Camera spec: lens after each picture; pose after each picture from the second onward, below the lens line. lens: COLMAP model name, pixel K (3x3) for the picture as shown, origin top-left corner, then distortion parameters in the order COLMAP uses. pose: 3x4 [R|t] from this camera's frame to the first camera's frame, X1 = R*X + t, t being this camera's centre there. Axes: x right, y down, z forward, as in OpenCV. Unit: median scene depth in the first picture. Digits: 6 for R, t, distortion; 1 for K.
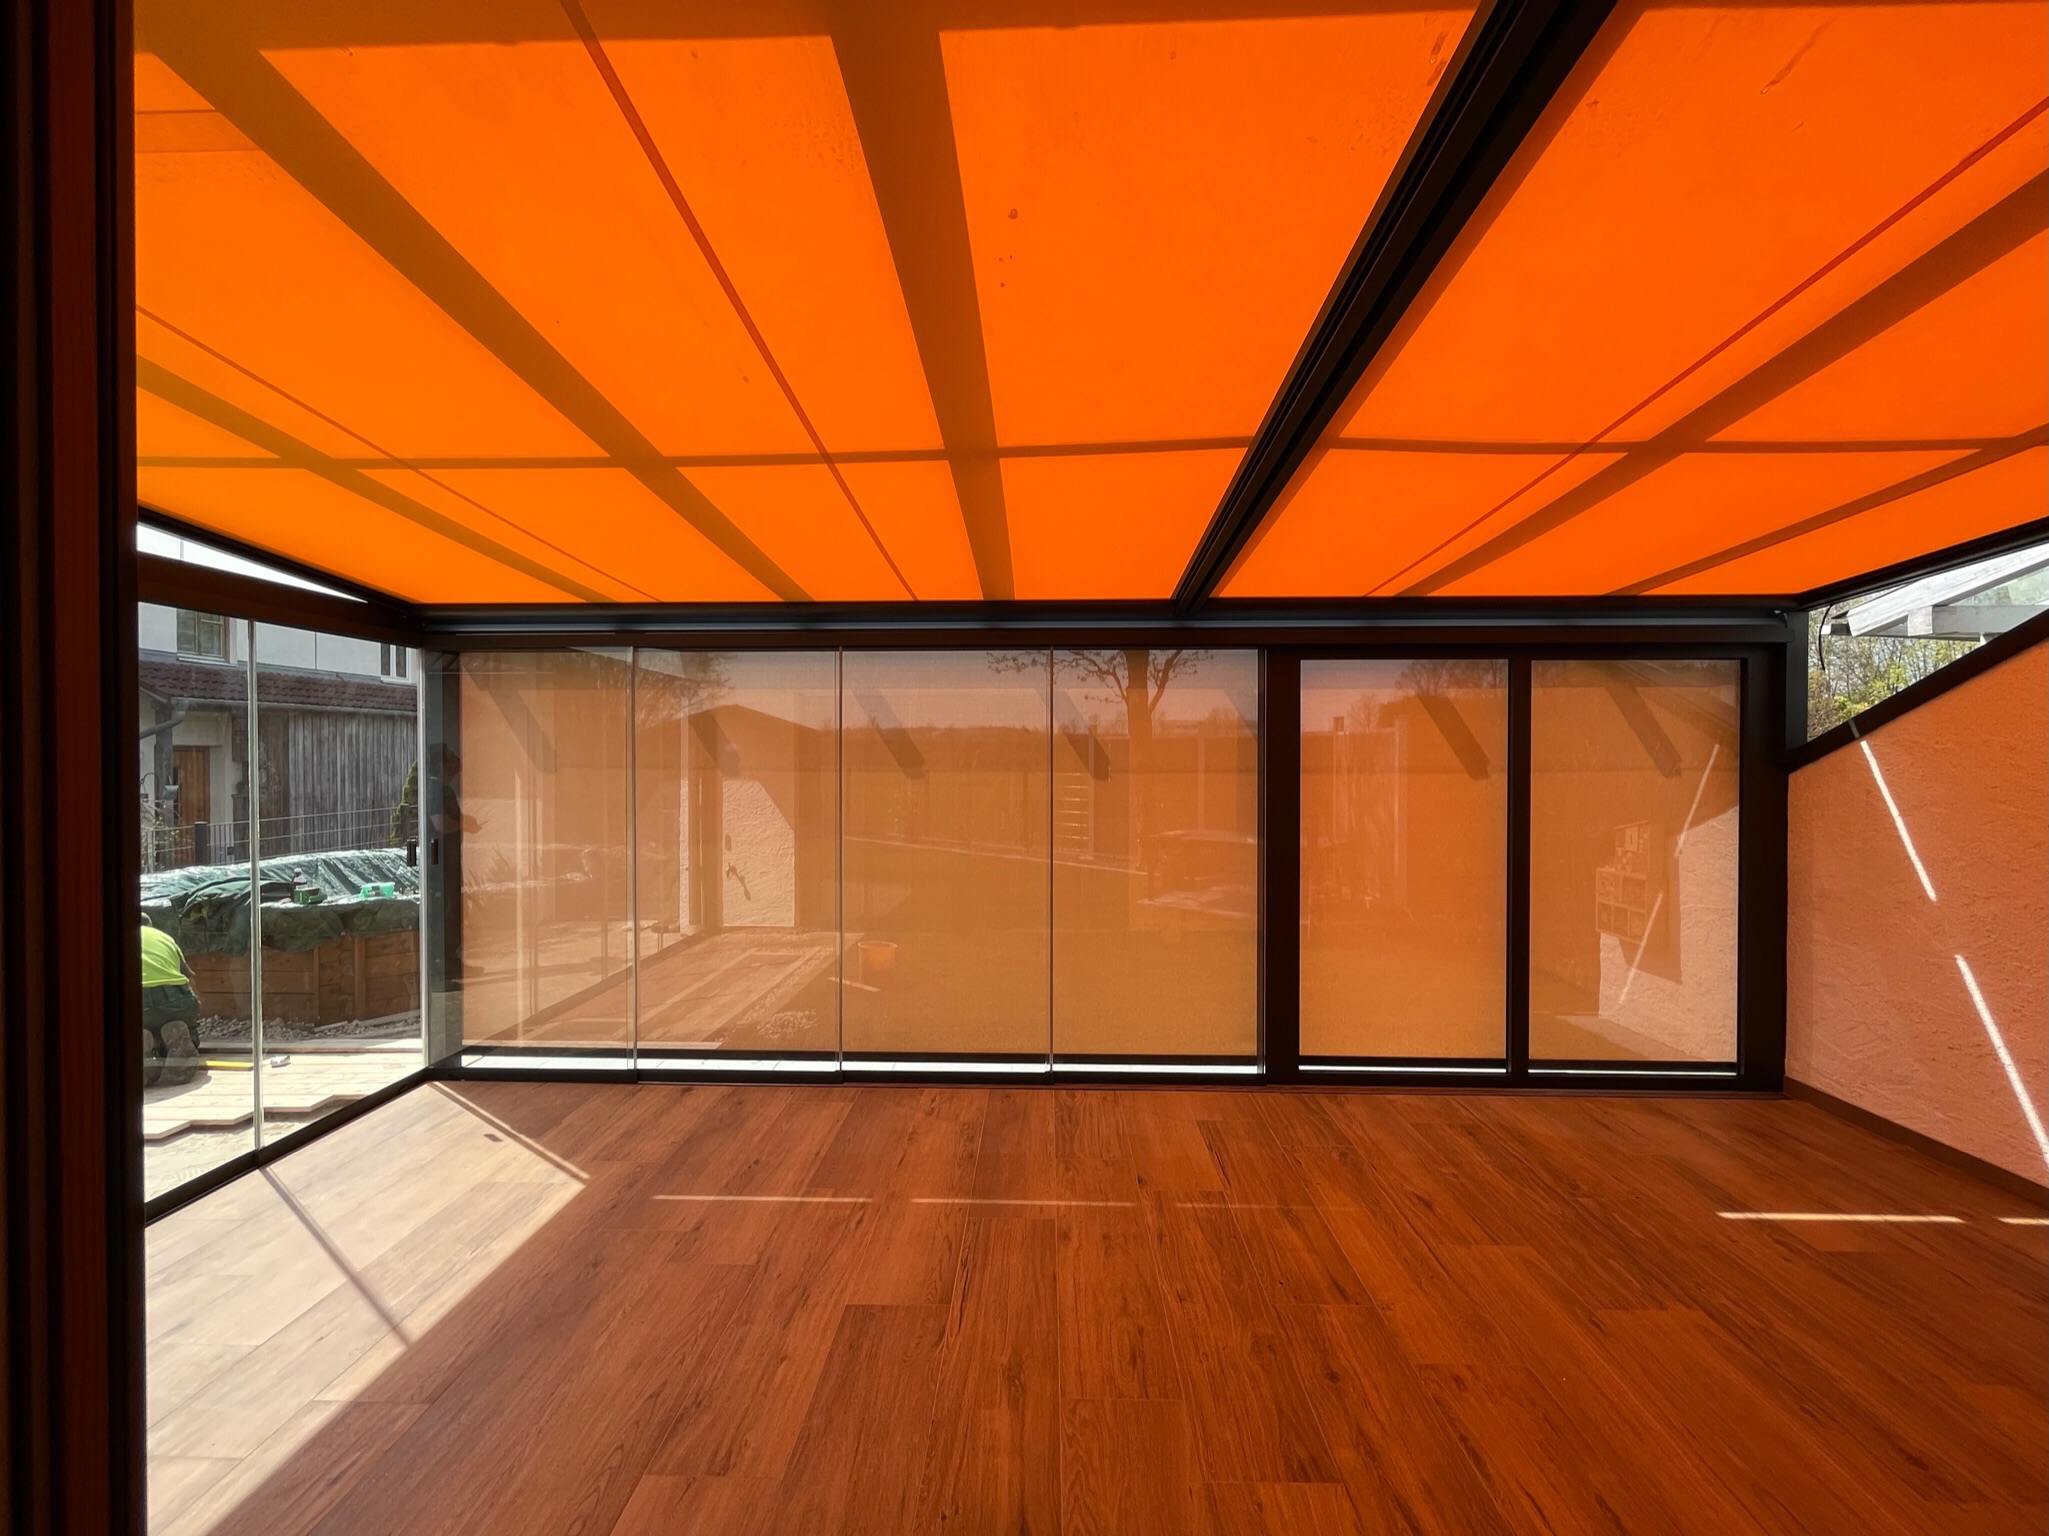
lens RADIAL K [[828.0, 0, 1024.5], [0, 828.0, 768.0], [0, 0, 1]] dist [-0.001749, 0.000047]
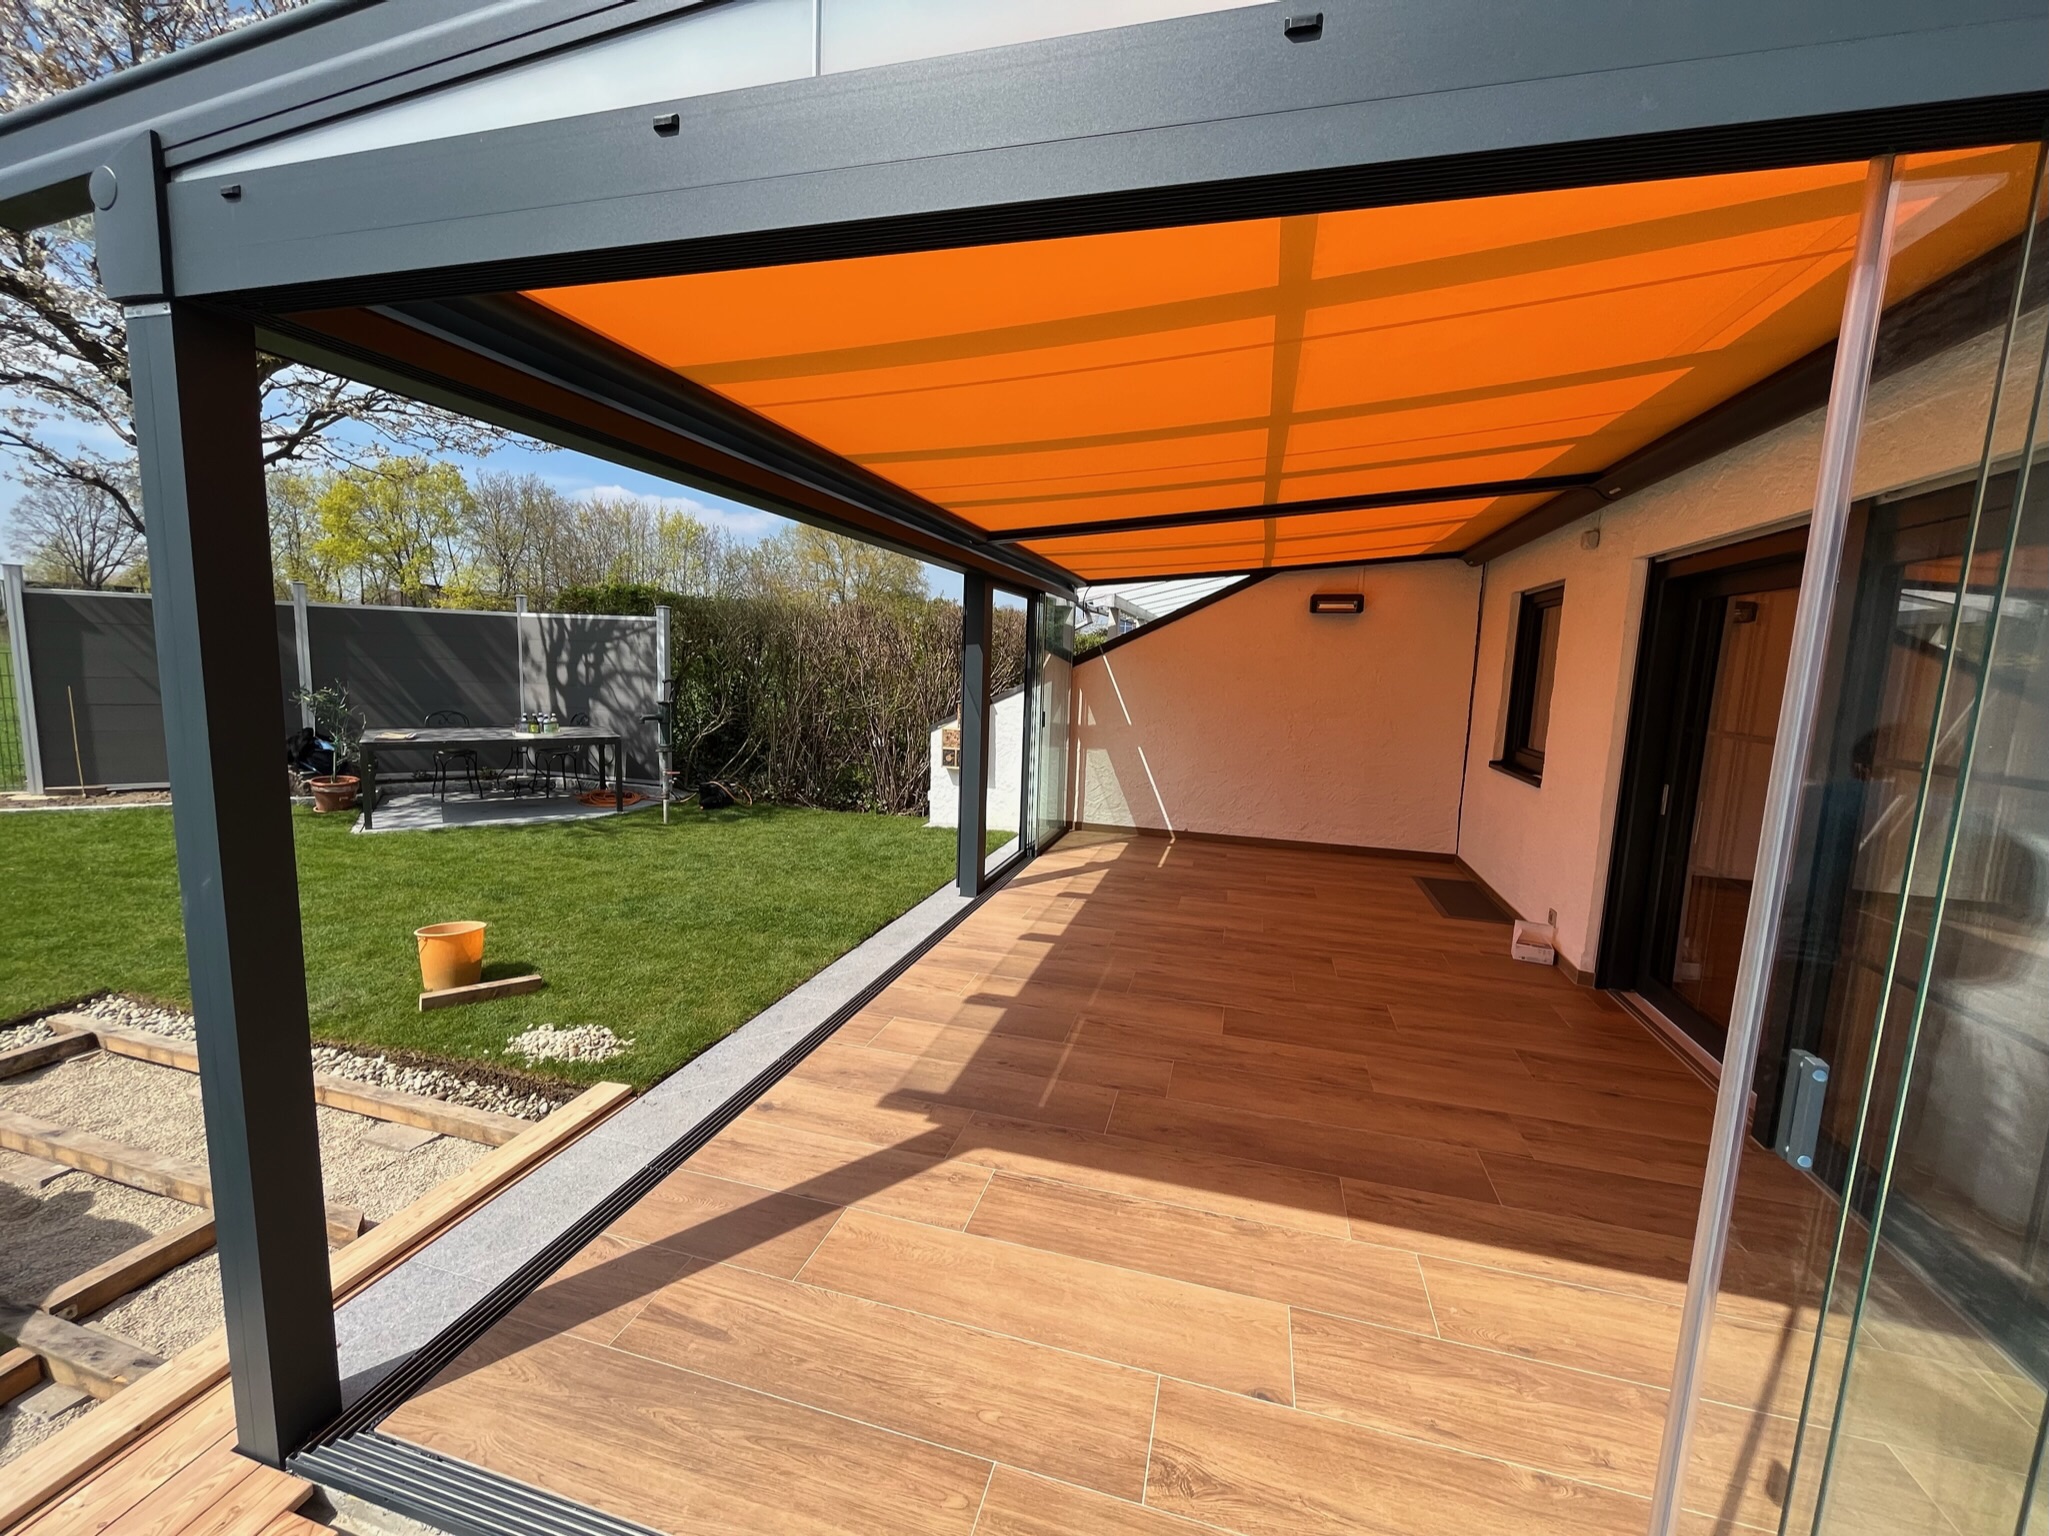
lens RADIAL K [[828.0, 0, 1024.5], [0, 828.0, 768.0], [0, 0, 1]] dist [-0.001749, 0.000047]
pose [[0.236009, -0.117172, 0.964661, -1.039472], [-0.026785, 0.991542, 0.126990, -0.008949], [-0.971382, -0.055809, 0.230874, 0.629879]]
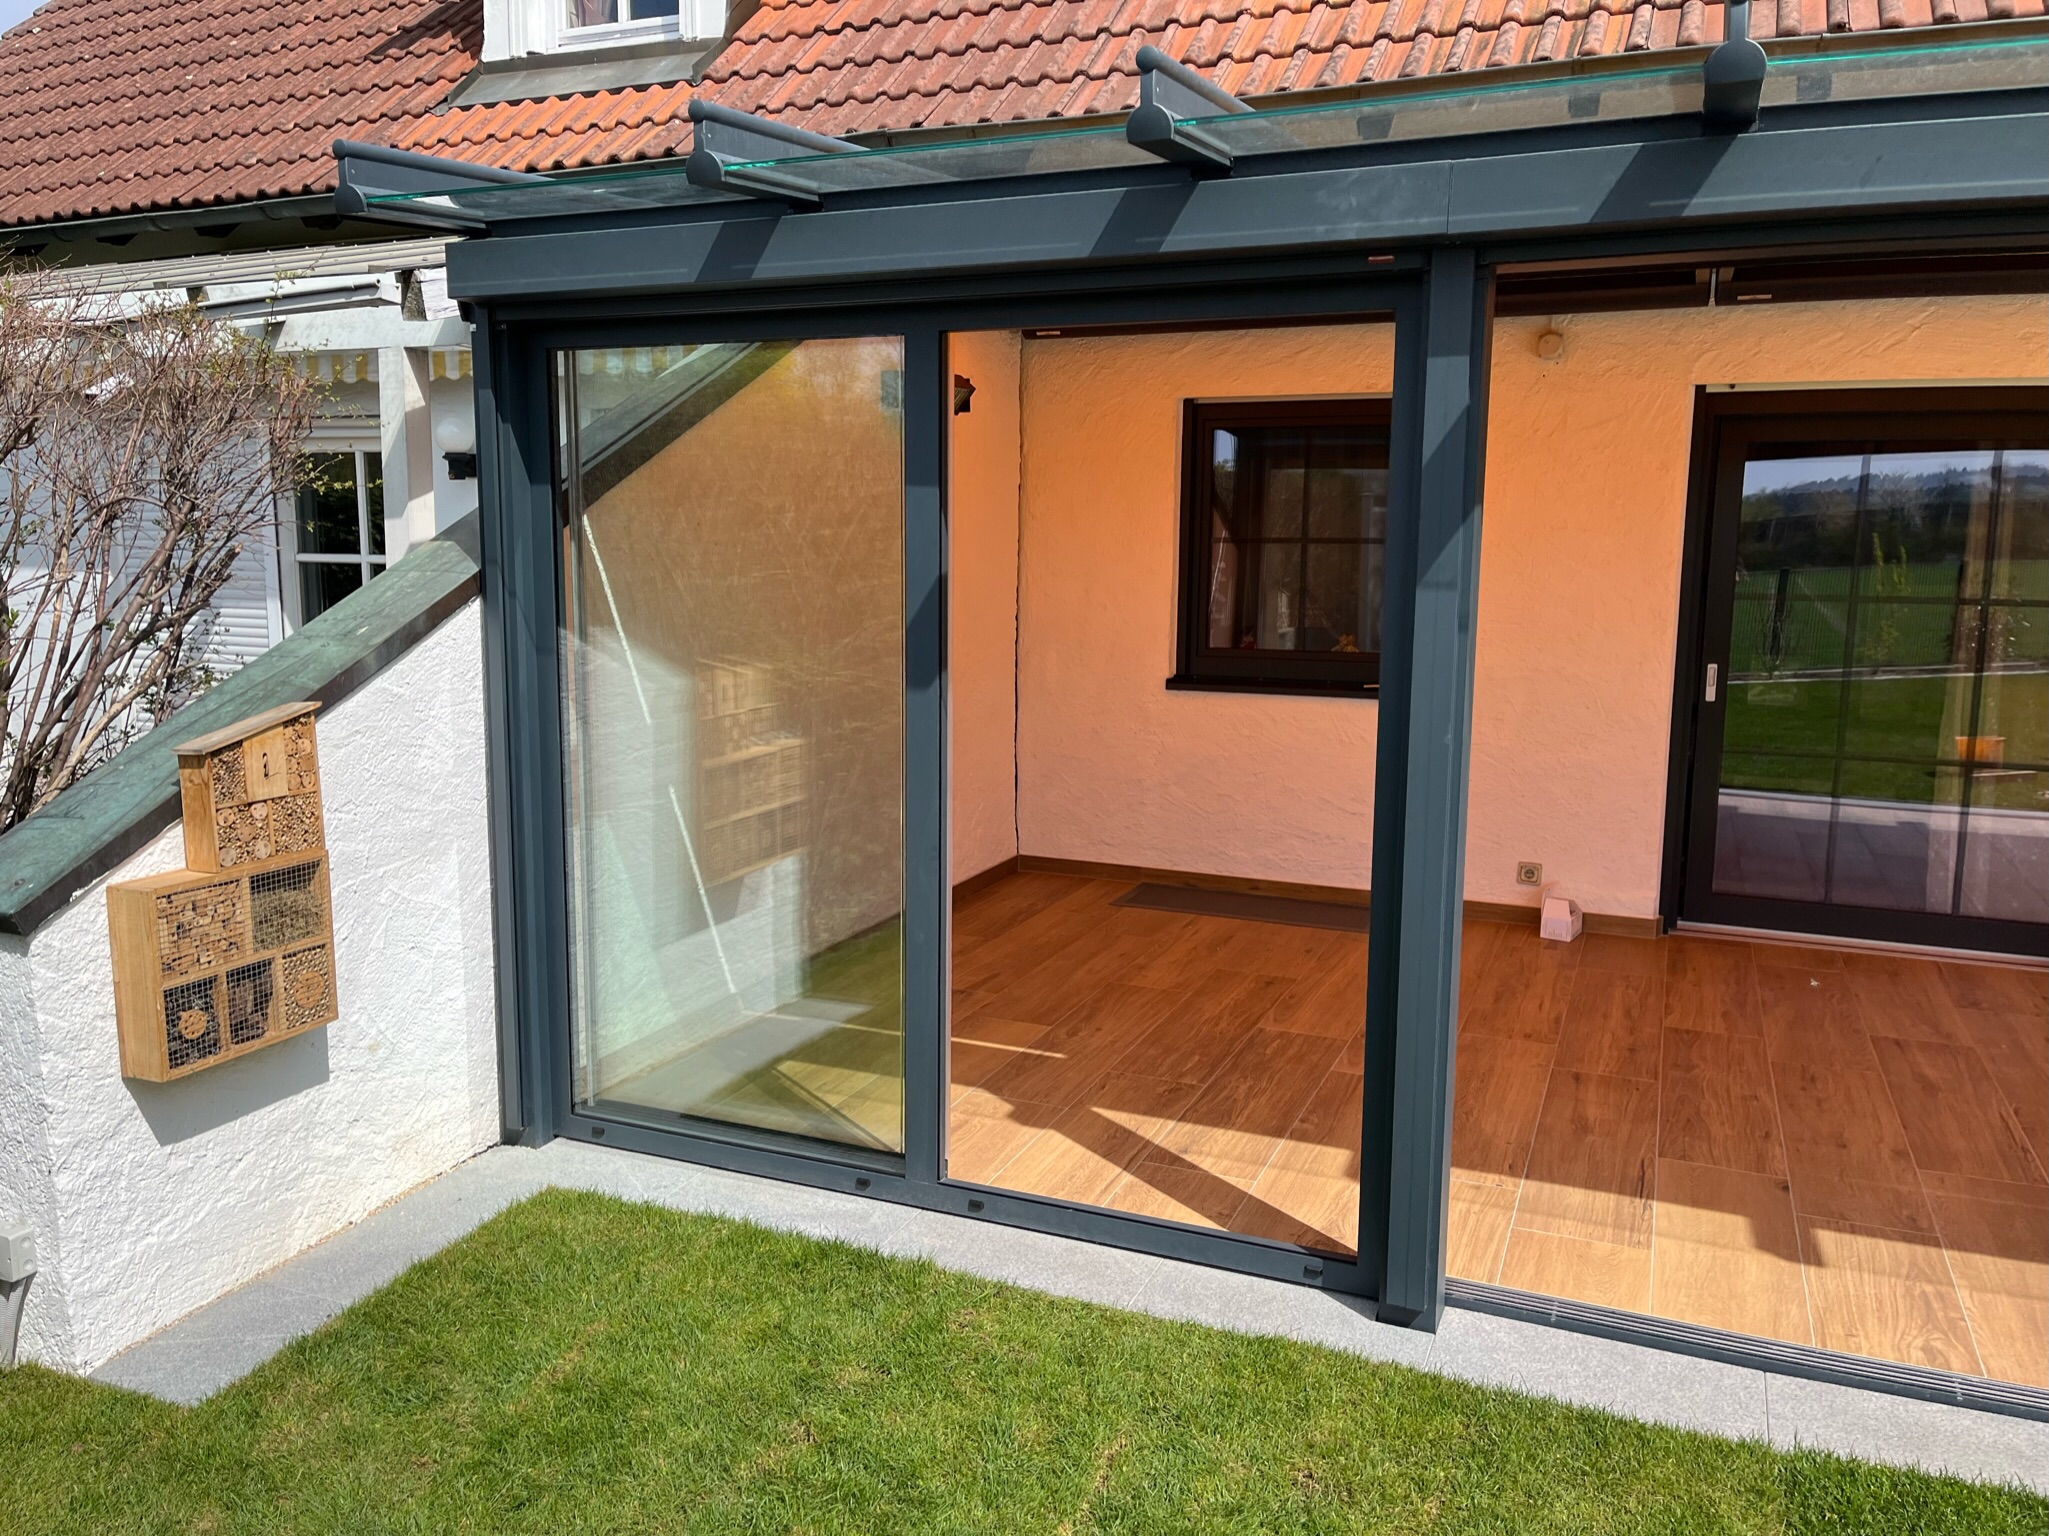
lens RADIAL K [[1553.3, 0, 1024.5], [0, 1553.3, 768.0], [0, 0, 1]] dist [0.110124, -0.139898]
pose [[-0.932654, -0.065542, 0.354770, 0.222967], [-0.007856, 0.986816, 0.161658, -0.032730], [-0.360688, 0.147983, -0.920872, 1.869530]]
